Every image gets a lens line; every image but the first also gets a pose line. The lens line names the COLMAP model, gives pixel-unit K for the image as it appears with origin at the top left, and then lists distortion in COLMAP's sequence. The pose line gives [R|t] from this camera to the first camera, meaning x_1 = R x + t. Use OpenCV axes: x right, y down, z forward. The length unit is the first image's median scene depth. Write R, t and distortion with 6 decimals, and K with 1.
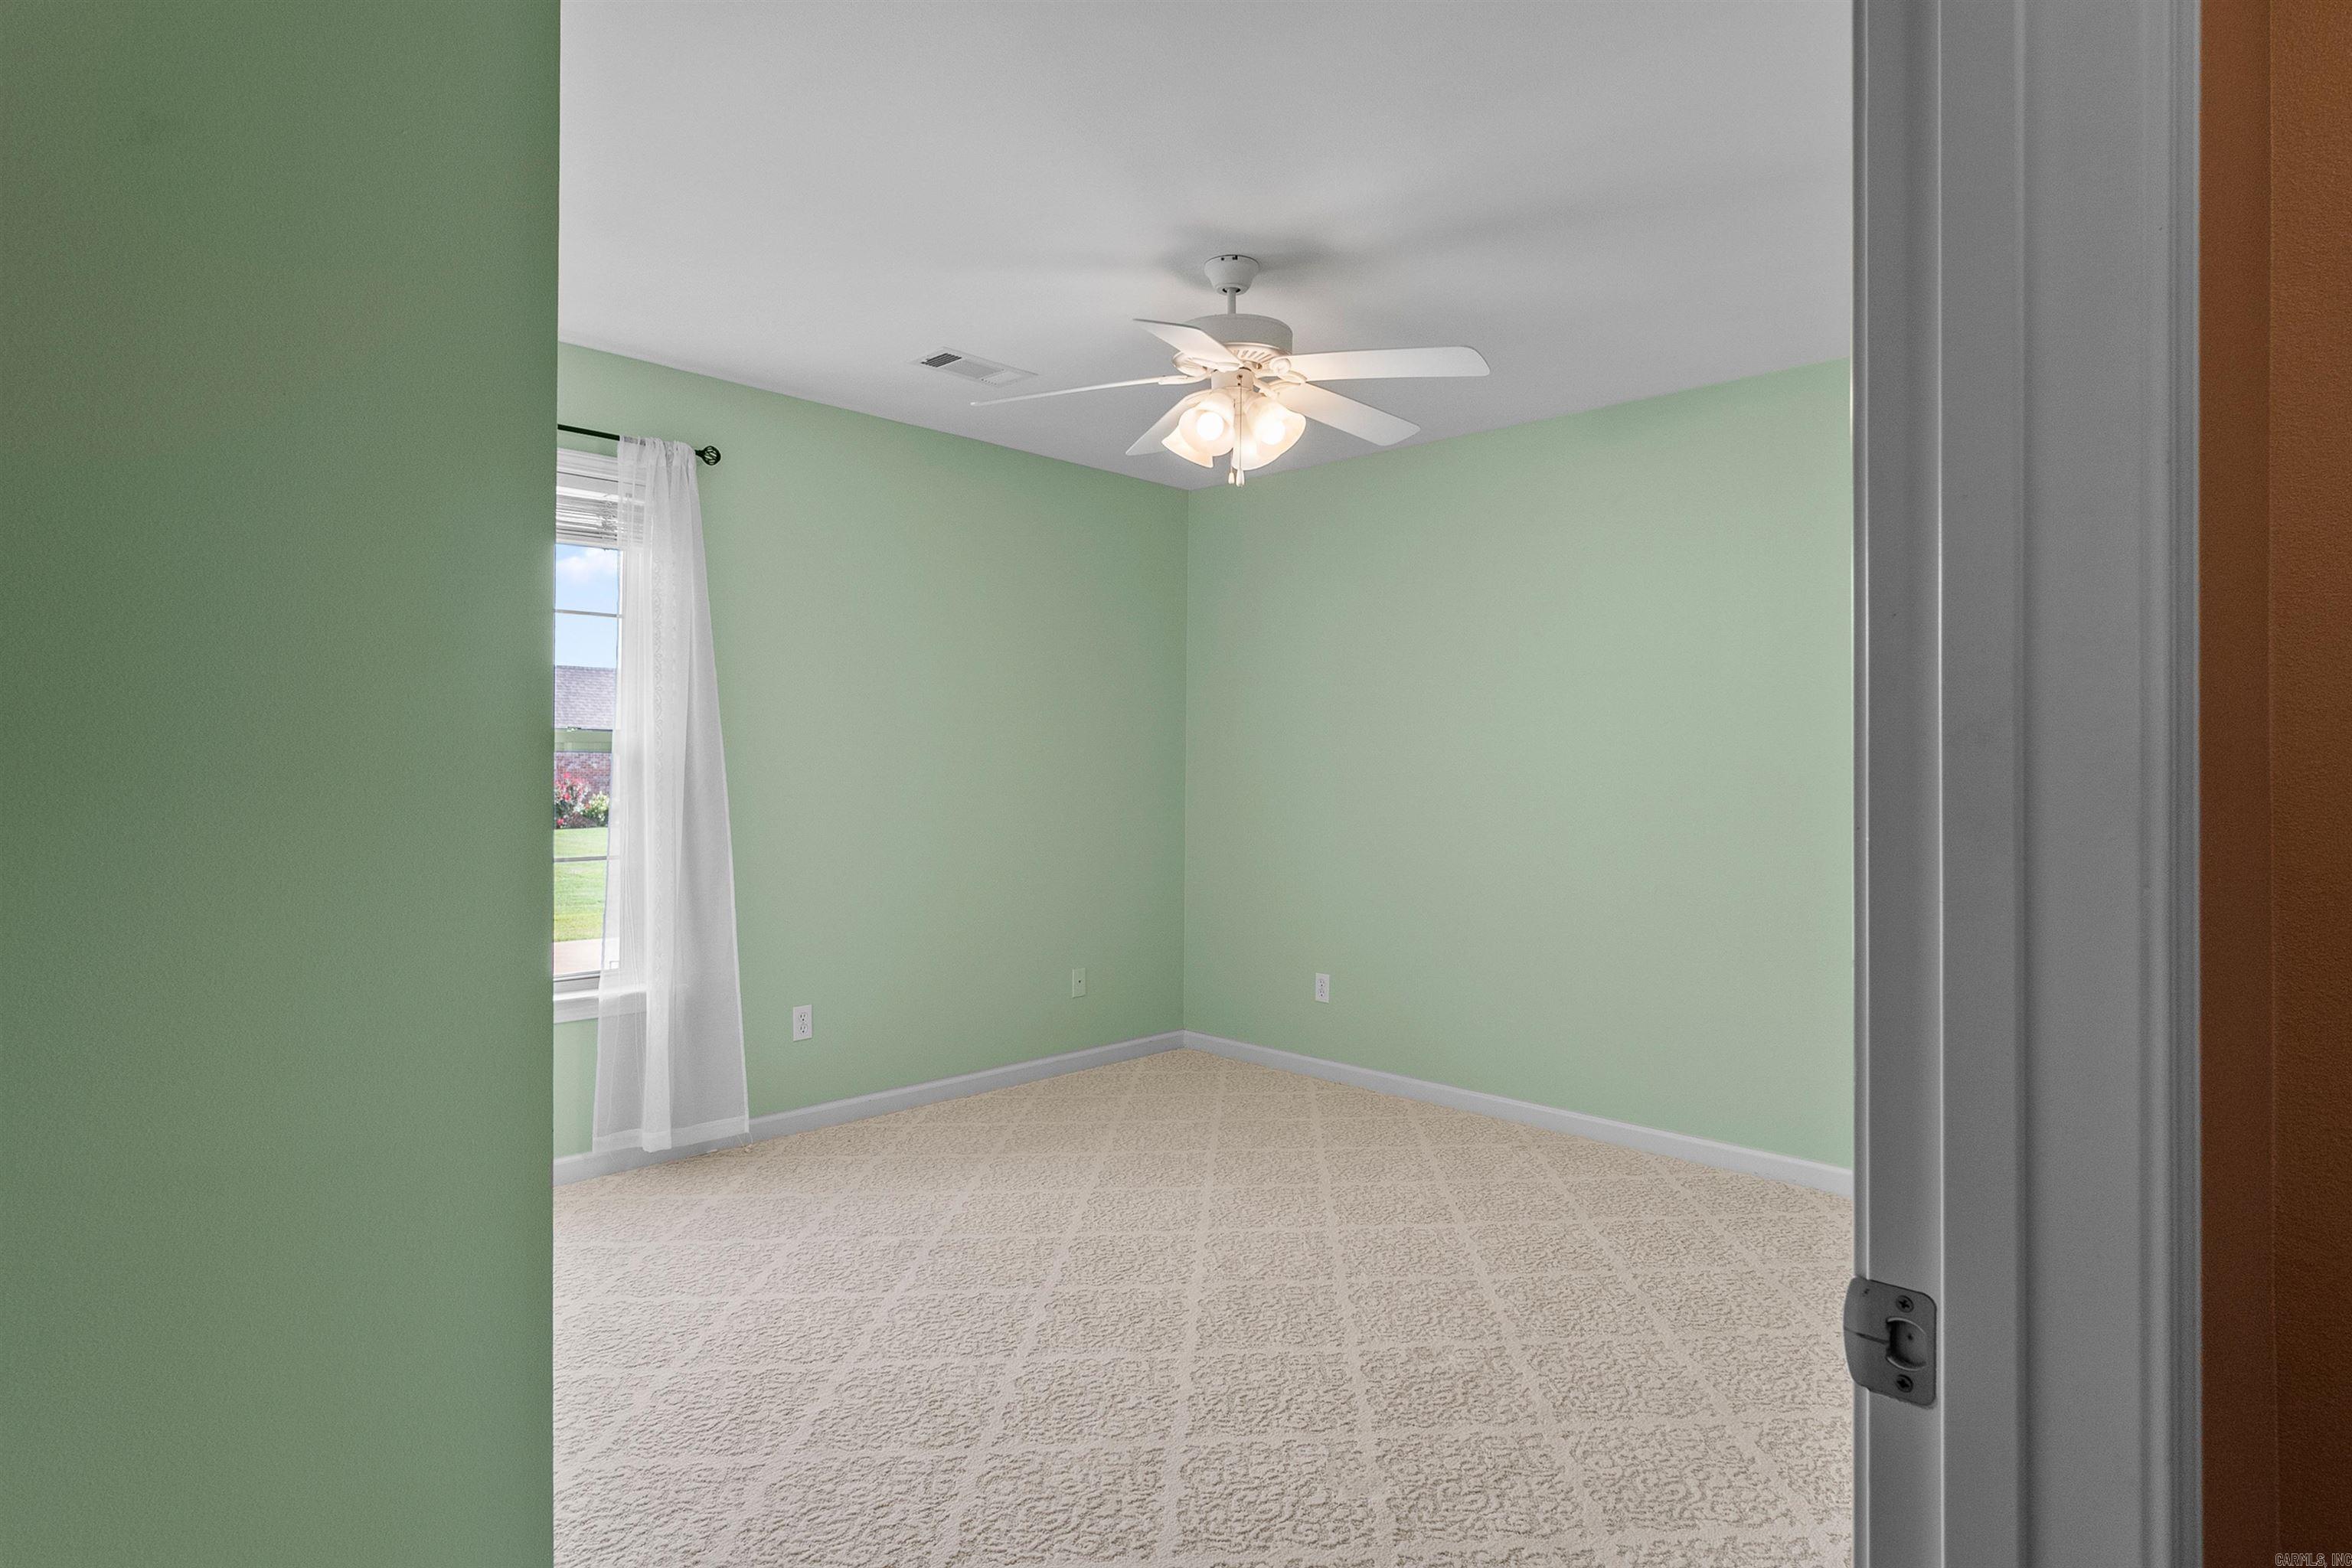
lens RADIAL K [[1240.6, 0, 1176.8], [0, 1240.6, 764.0], [0, 0, 1]] dist [0.000889, 0.017176]
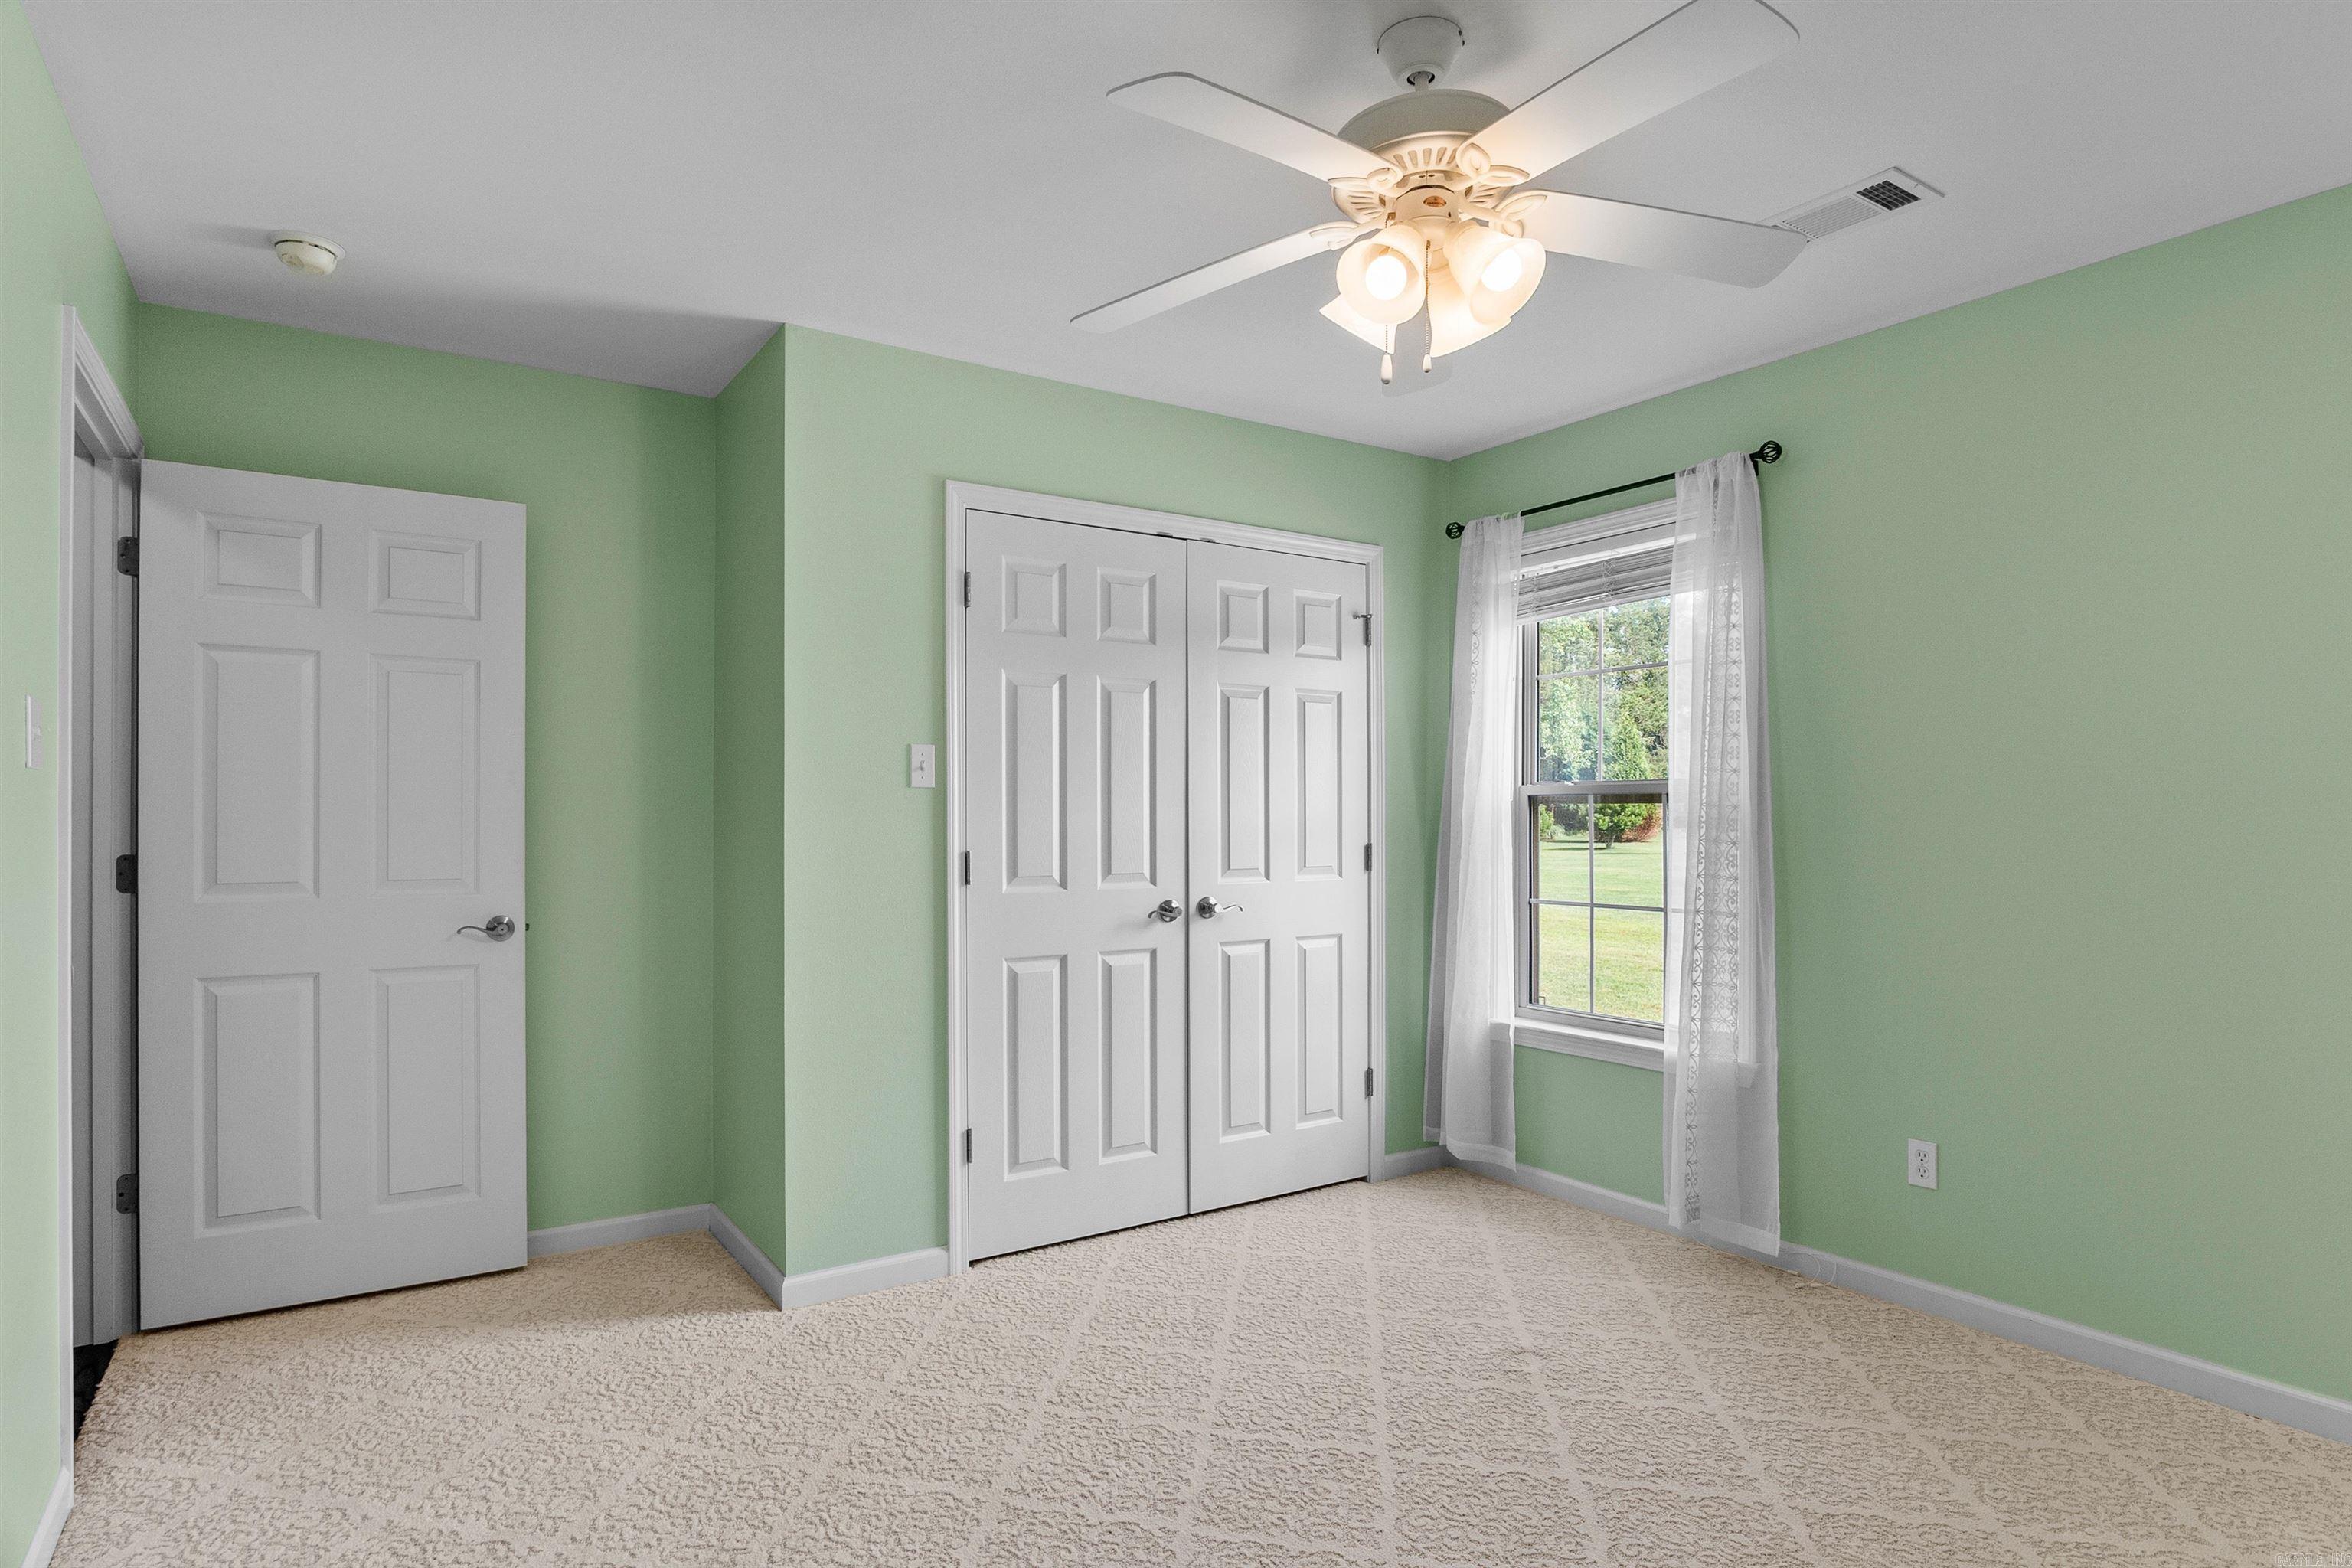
lens RADIAL K [[1256.6, 0, 1175.5], [0, 1256.6, 813.2], [0, 0, 1]] dist [-0.000447, 0.002315]
pose [[-0.198899, -0.010090, -0.979968, 0.679471], [0.009366, 0.999882, -0.012196, 0.009205], [0.979975, -0.011605, -0.198781, 0.951373]]
